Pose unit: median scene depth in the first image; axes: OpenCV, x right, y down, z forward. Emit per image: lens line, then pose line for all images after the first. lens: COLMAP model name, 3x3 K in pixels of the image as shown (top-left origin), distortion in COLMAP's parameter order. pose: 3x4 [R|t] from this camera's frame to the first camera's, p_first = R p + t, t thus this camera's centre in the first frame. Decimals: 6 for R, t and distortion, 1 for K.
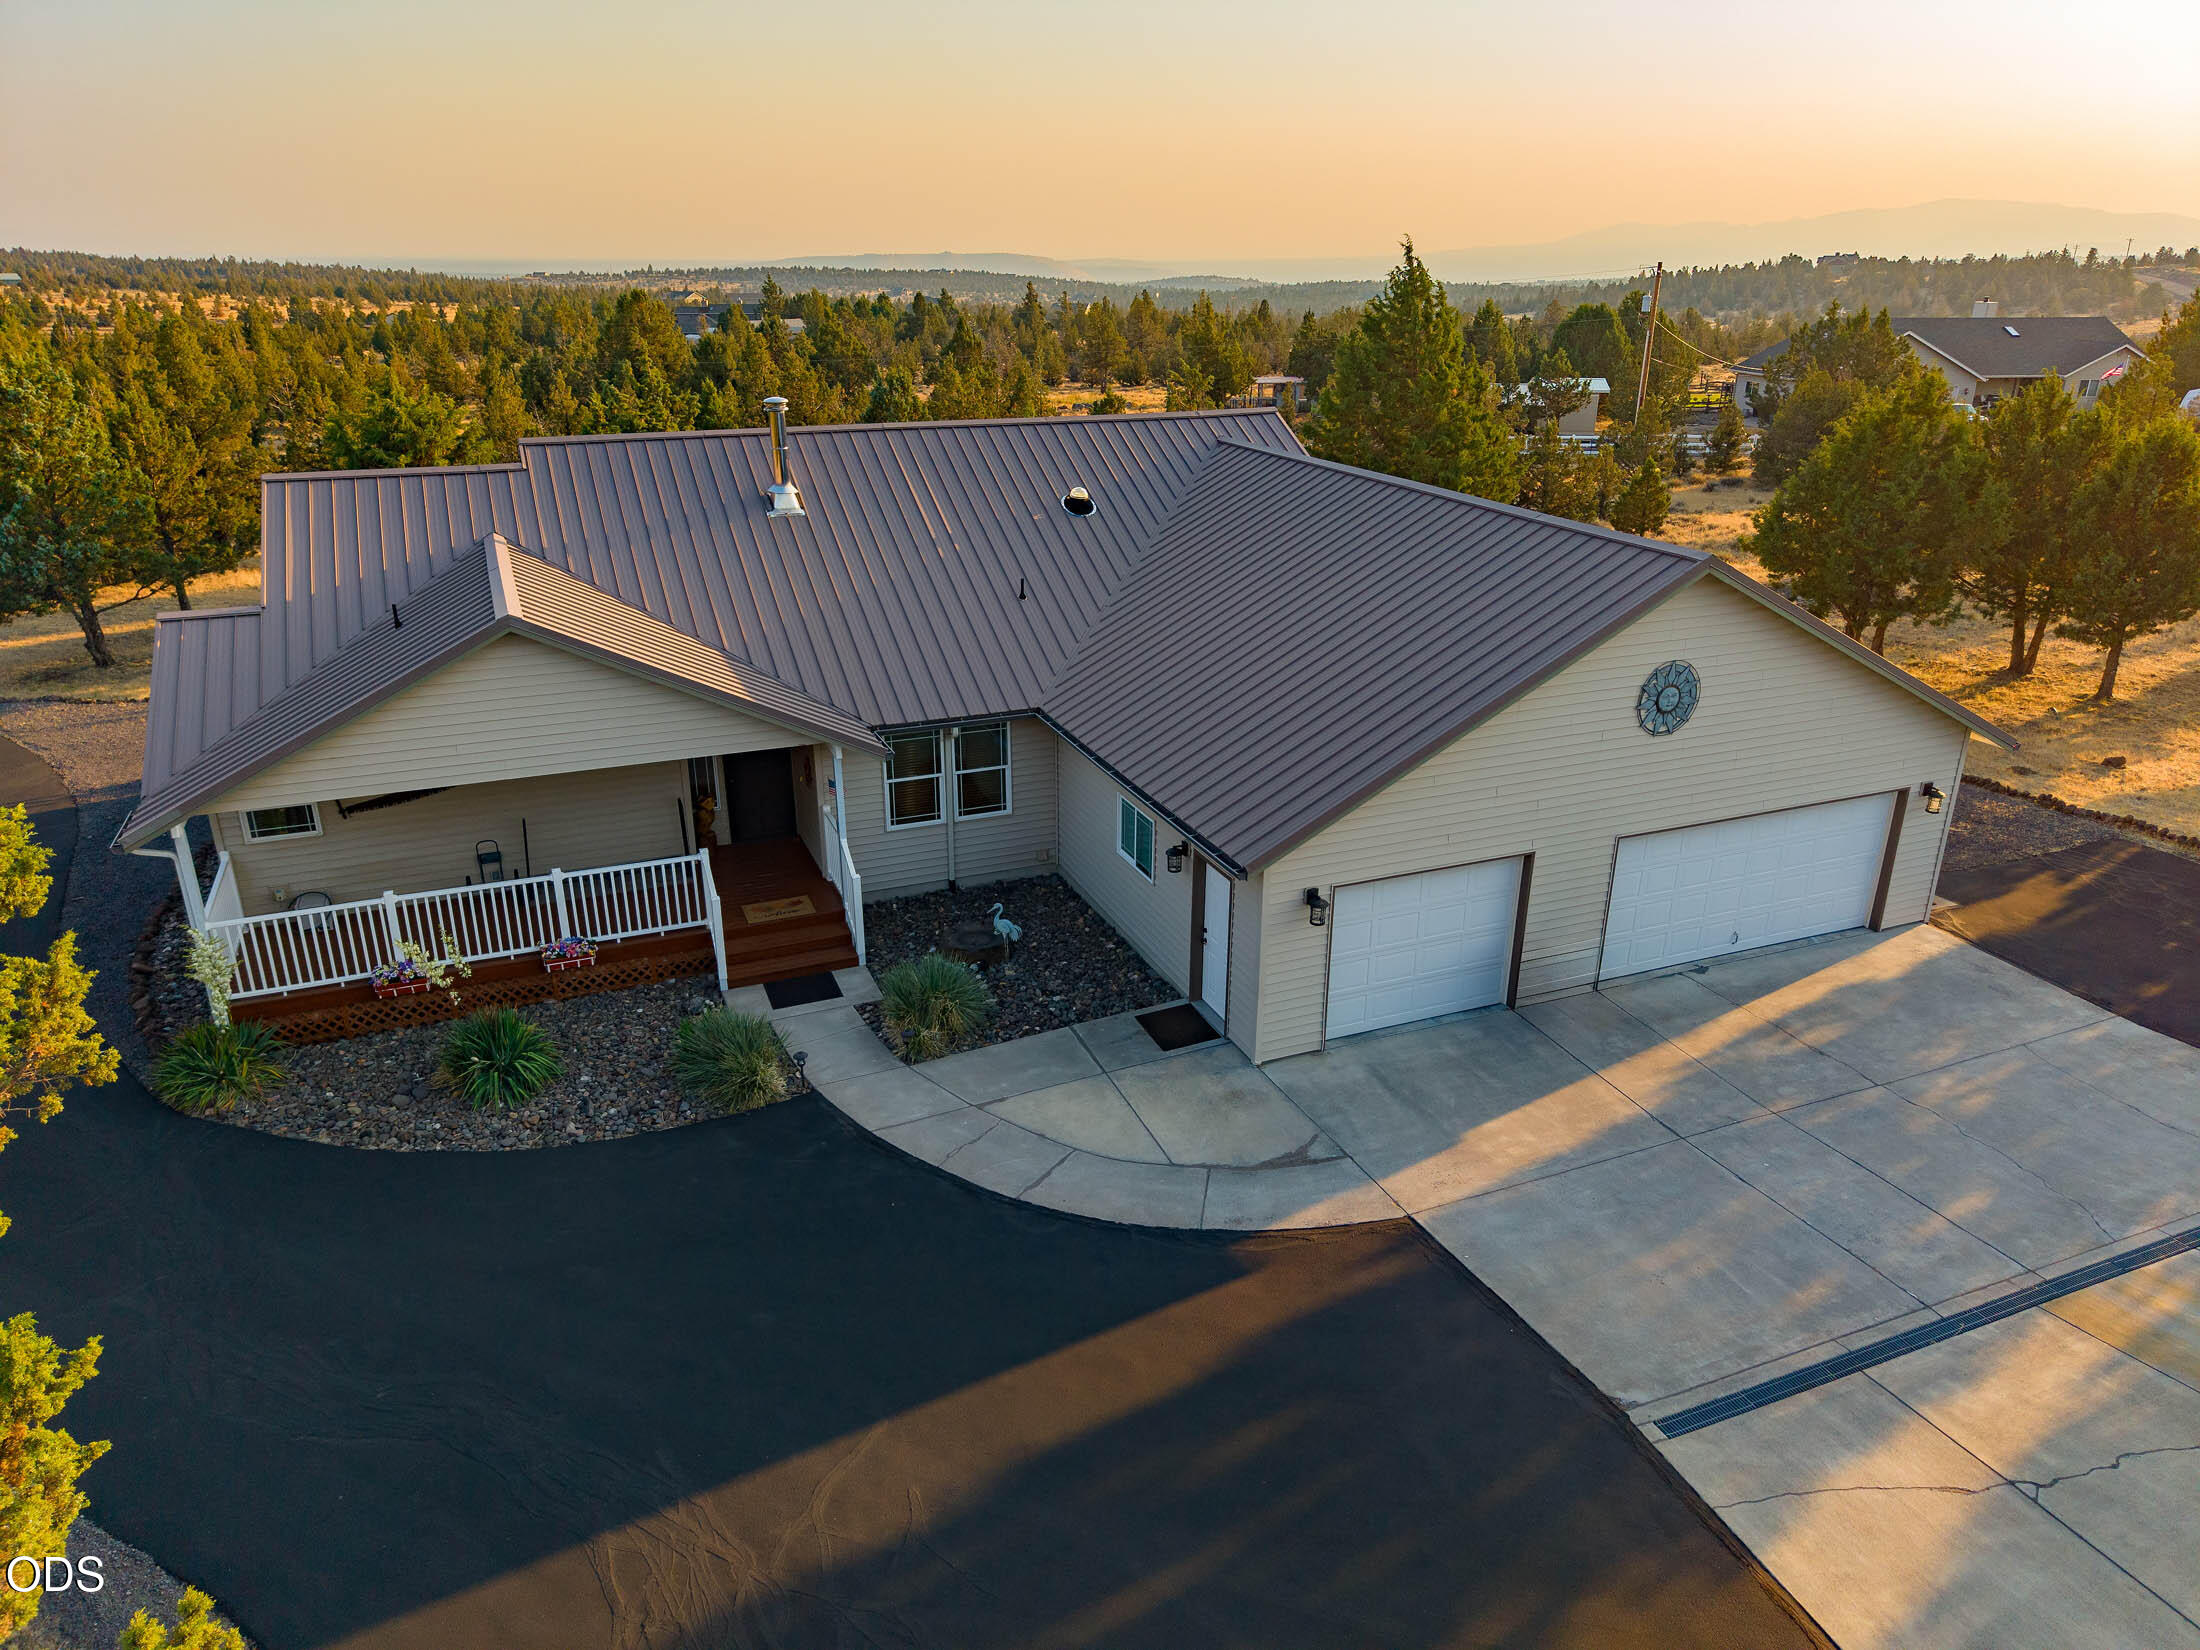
lens RADIAL K [[1475.7, 0, 1101.0], [0, 1475.7, 824.2], [0, 0, 1]] dist [0.011448, -0.008248]
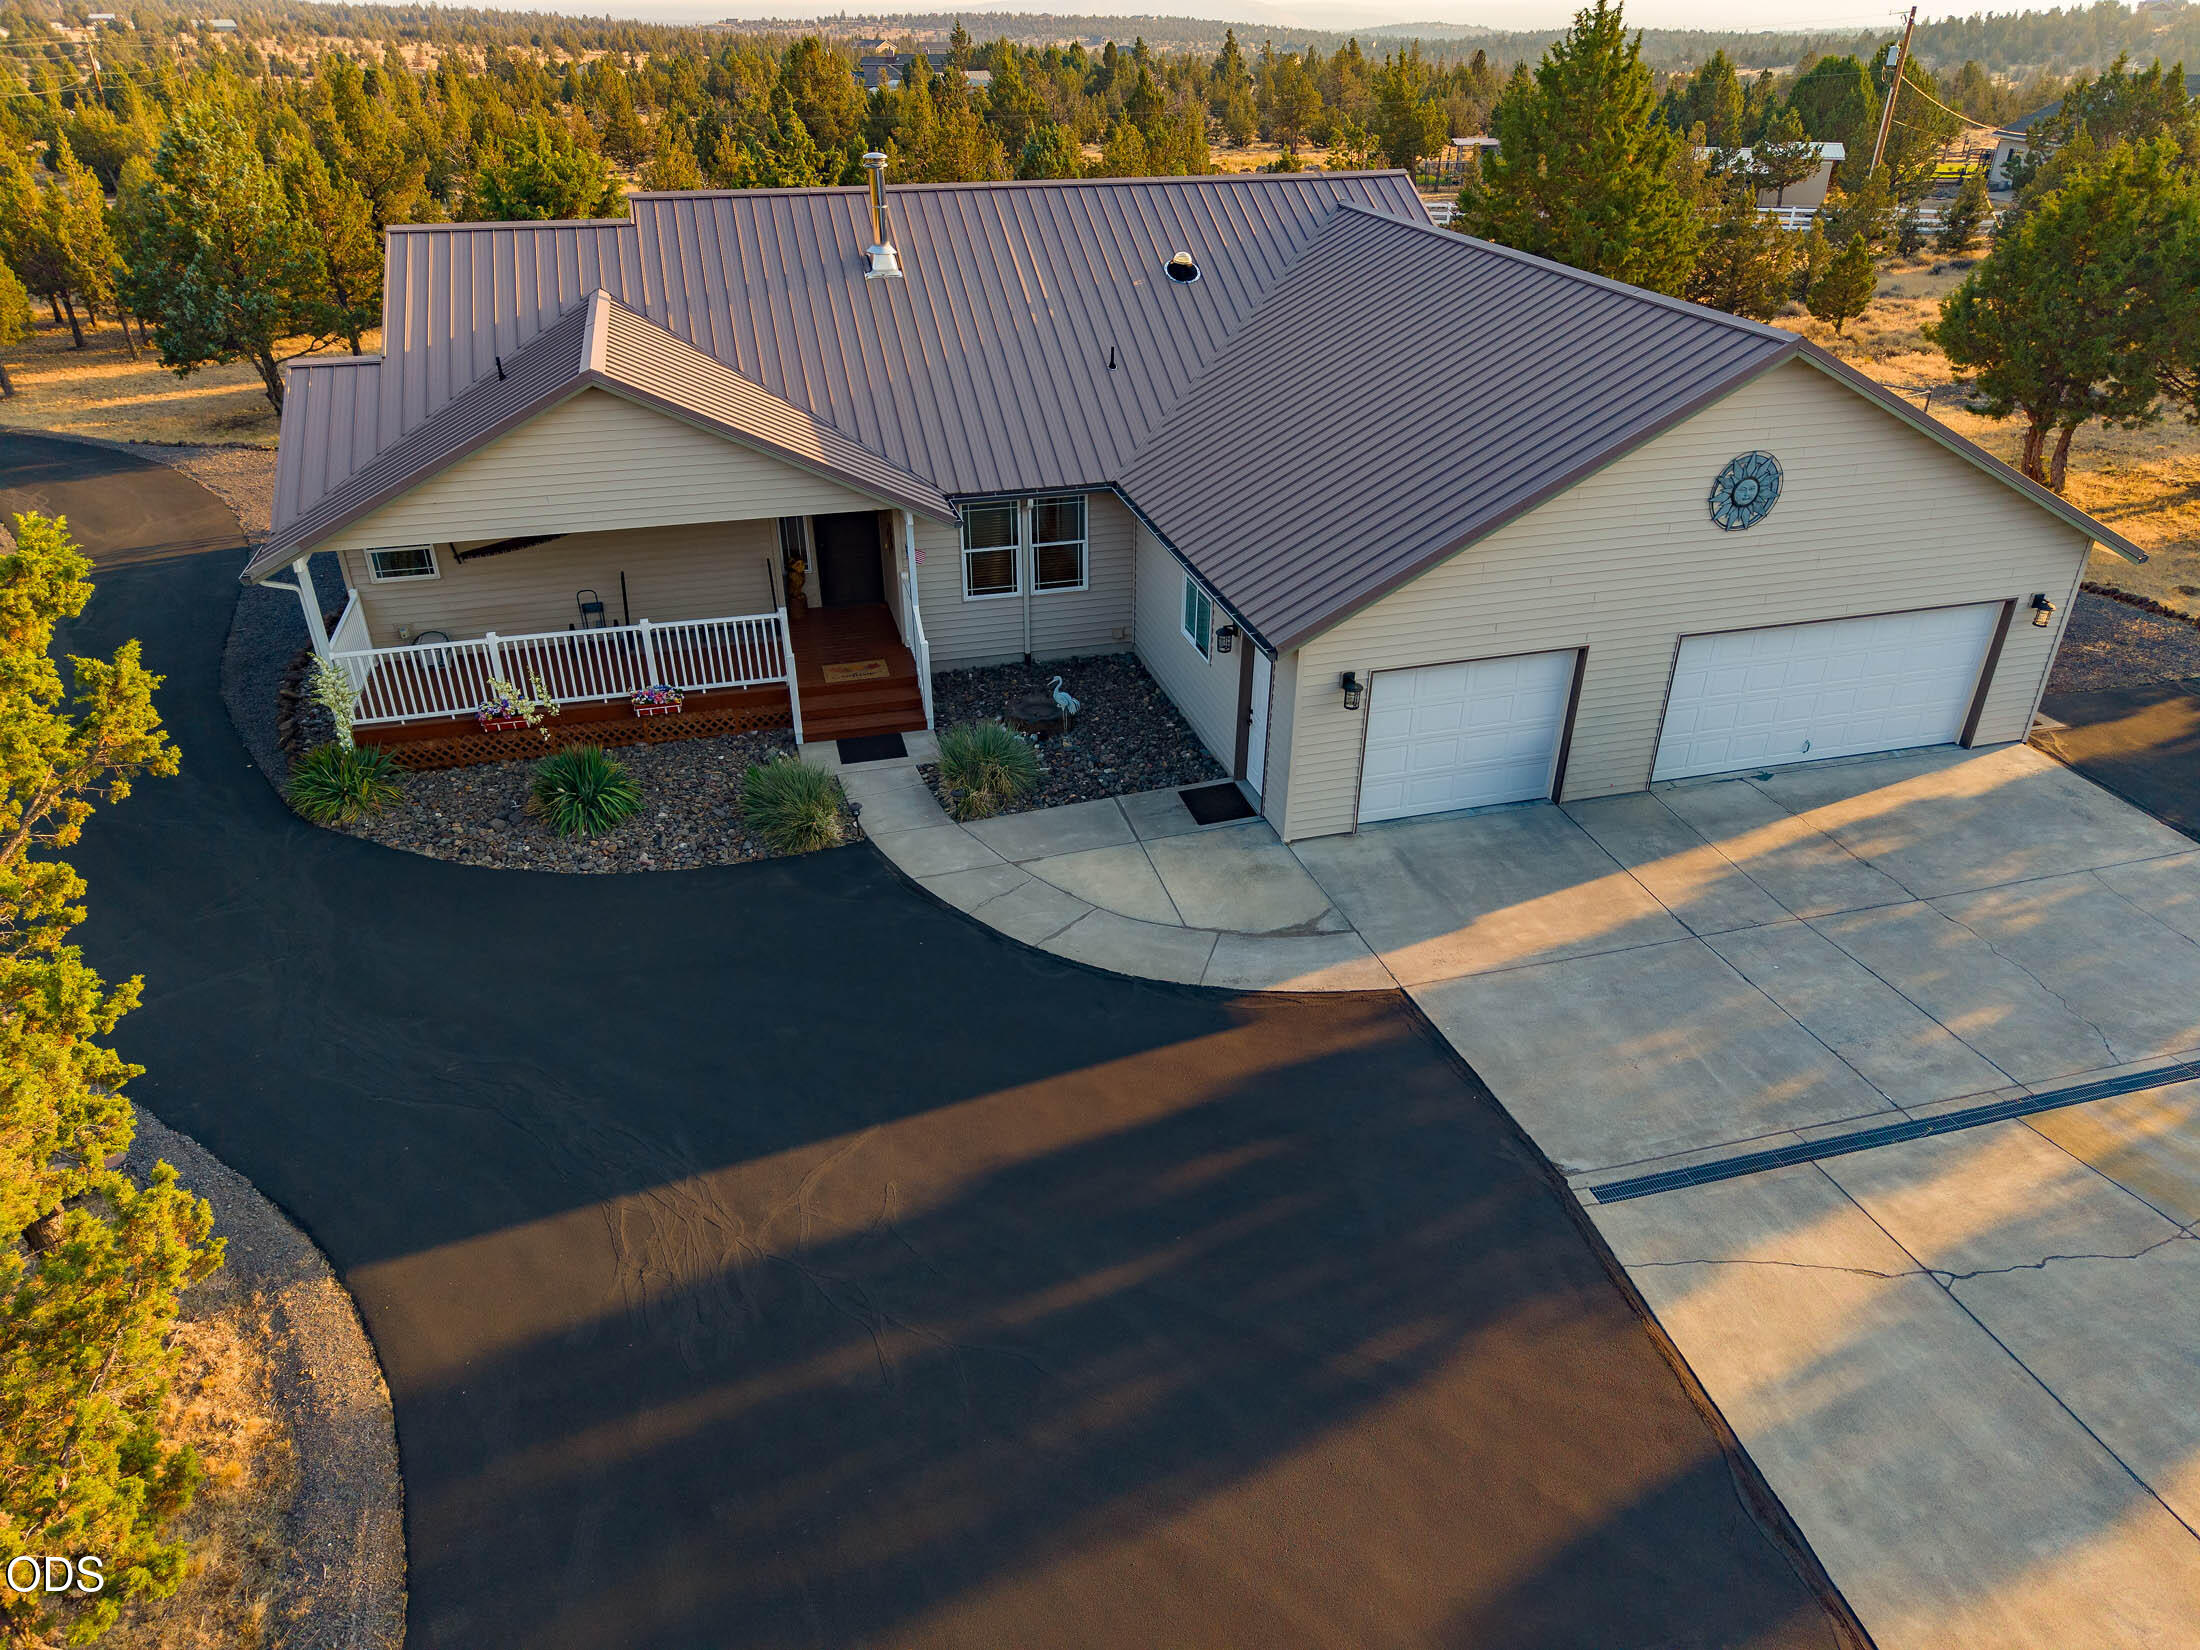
lens RADIAL K [[1472.5, 0, 1100.0], [0, 1472.5, 825.0], [0, 0, 1]] dist [0.019755, -0.017896]
pose [[0.991992, 0.060784, -0.110713, 0.082939], [-0.044536, 0.988615, 0.143726, 0.009318], [0.118189, -0.137644, 0.983405, -0.022151]]
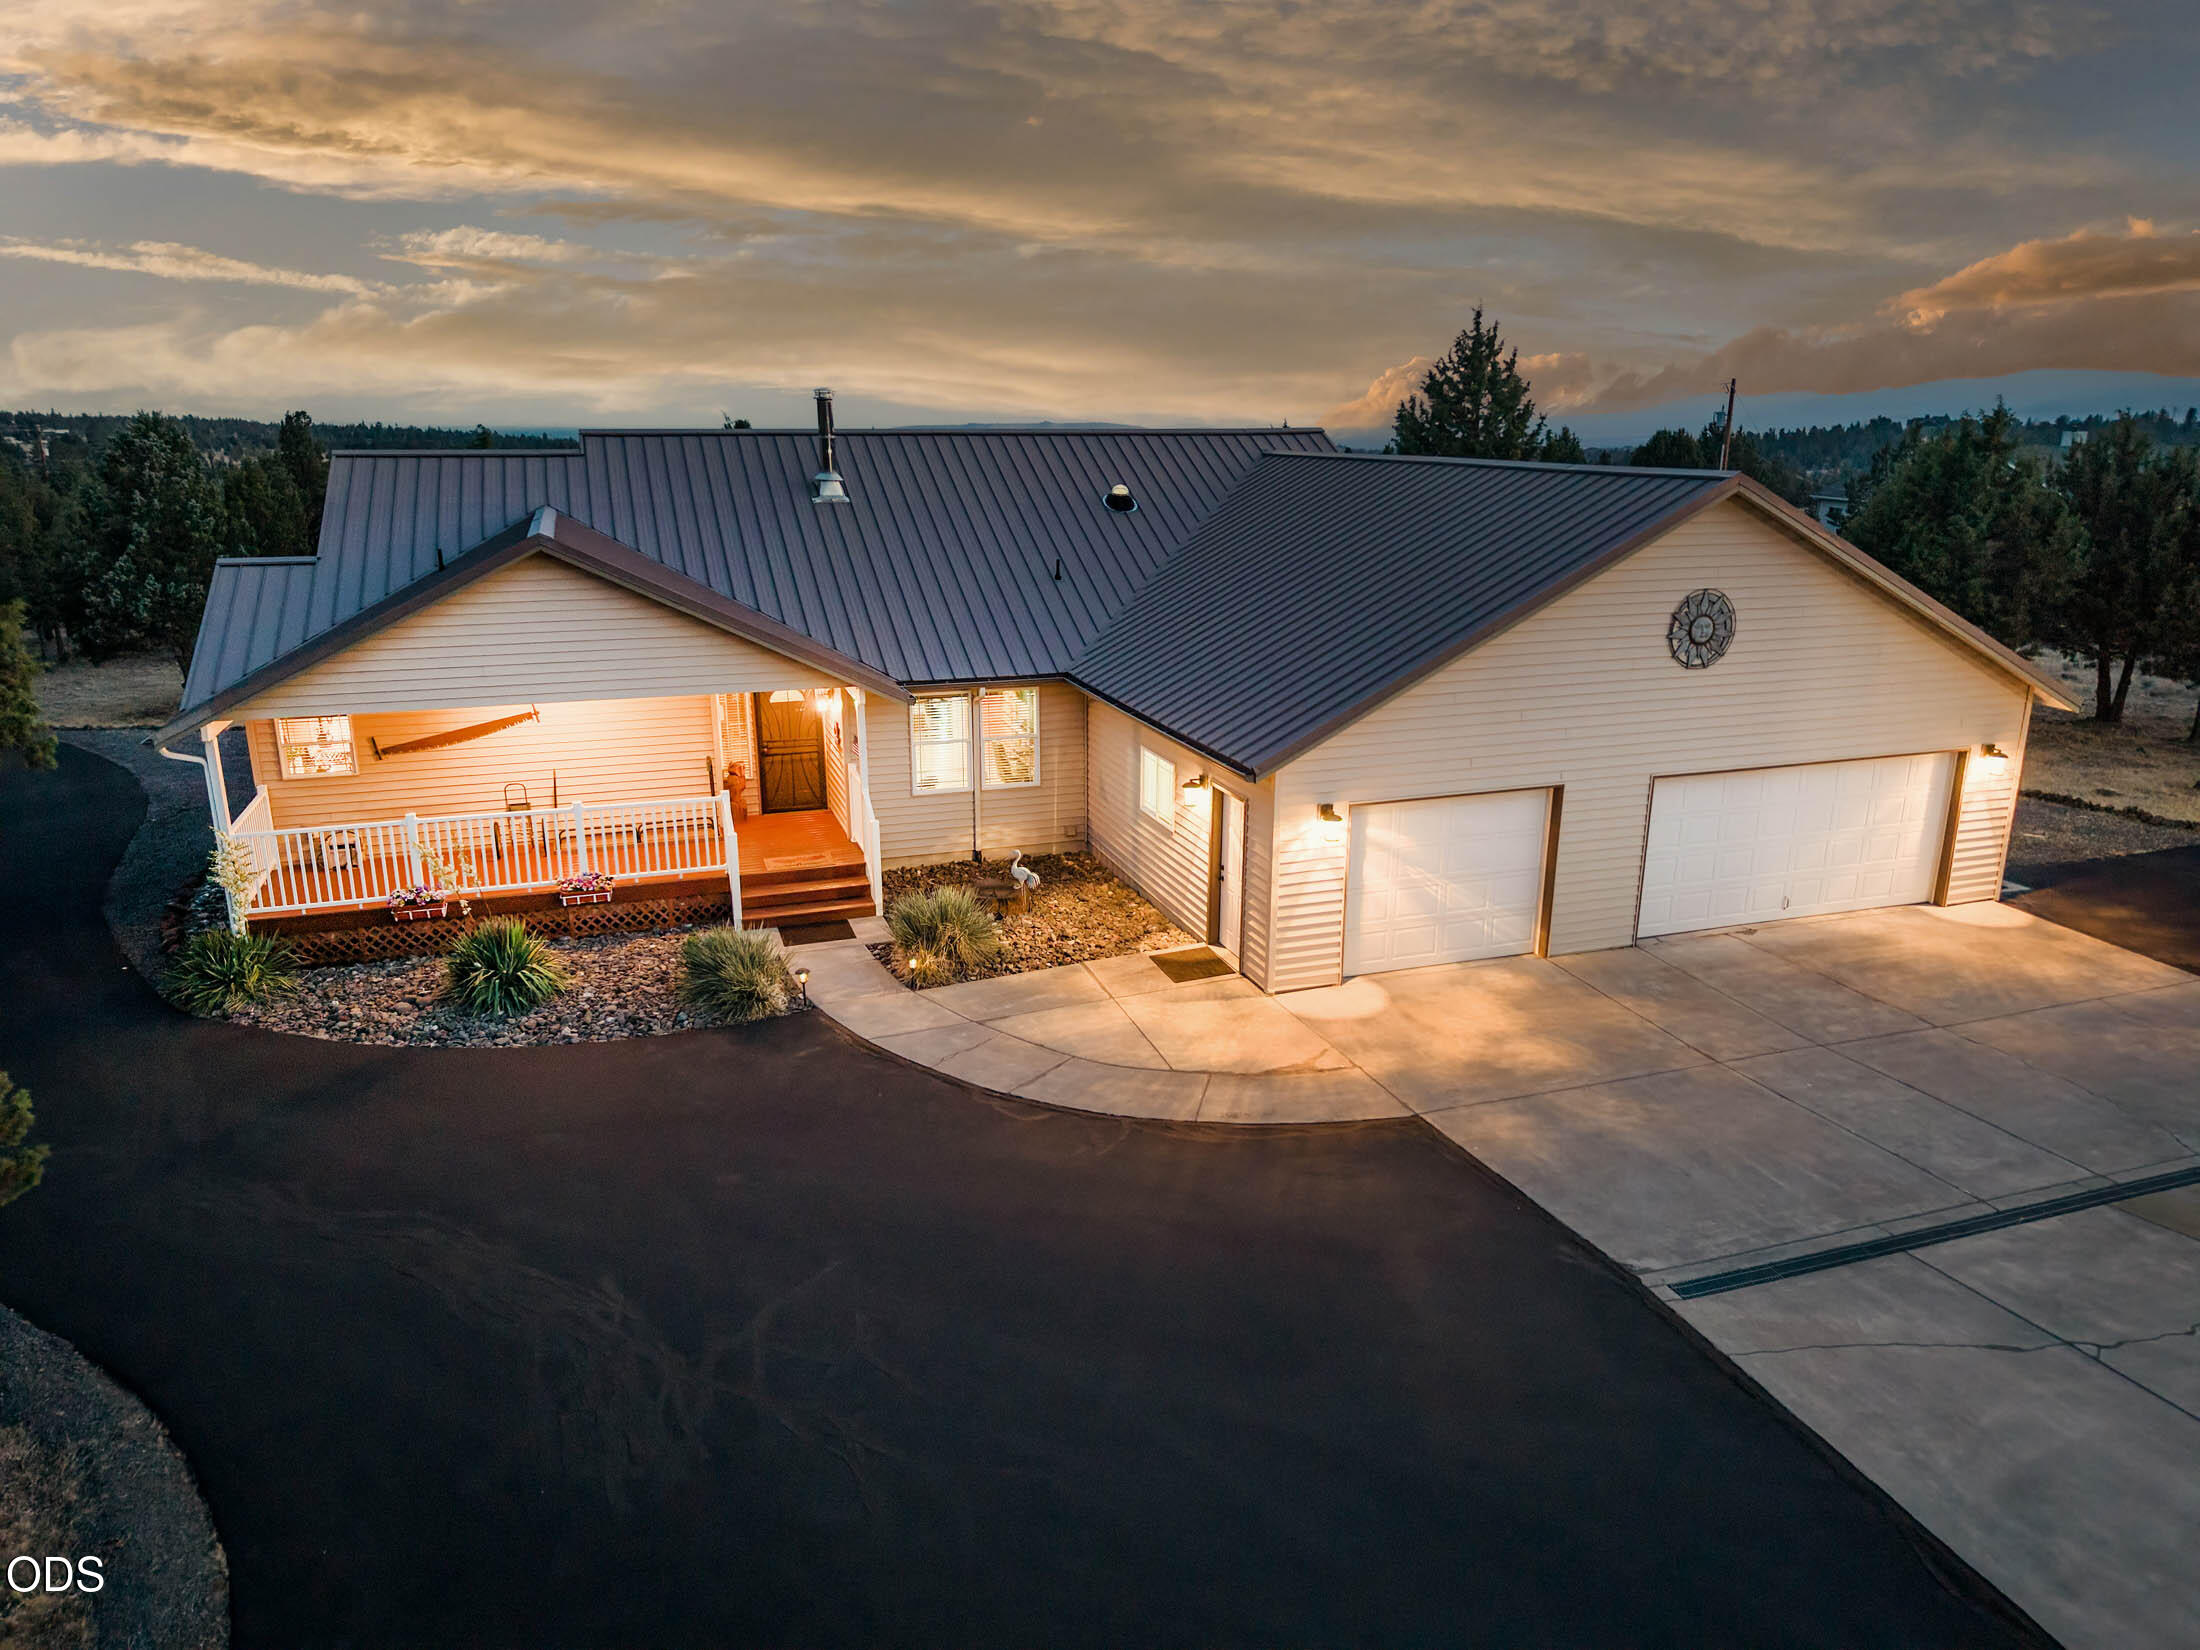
lens RADIAL K [[1473.0, 0, 1099.9], [0, 1473.0, 818.9], [0, 0, 1]] dist [0.010516, -0.005353]
pose [[0.998121, 0.015675, -0.059227, 0.046175], [-0.021753, 0.994401, -0.103410, 0.140344], [0.057275, 0.104504, 0.992874, 0.026781]]
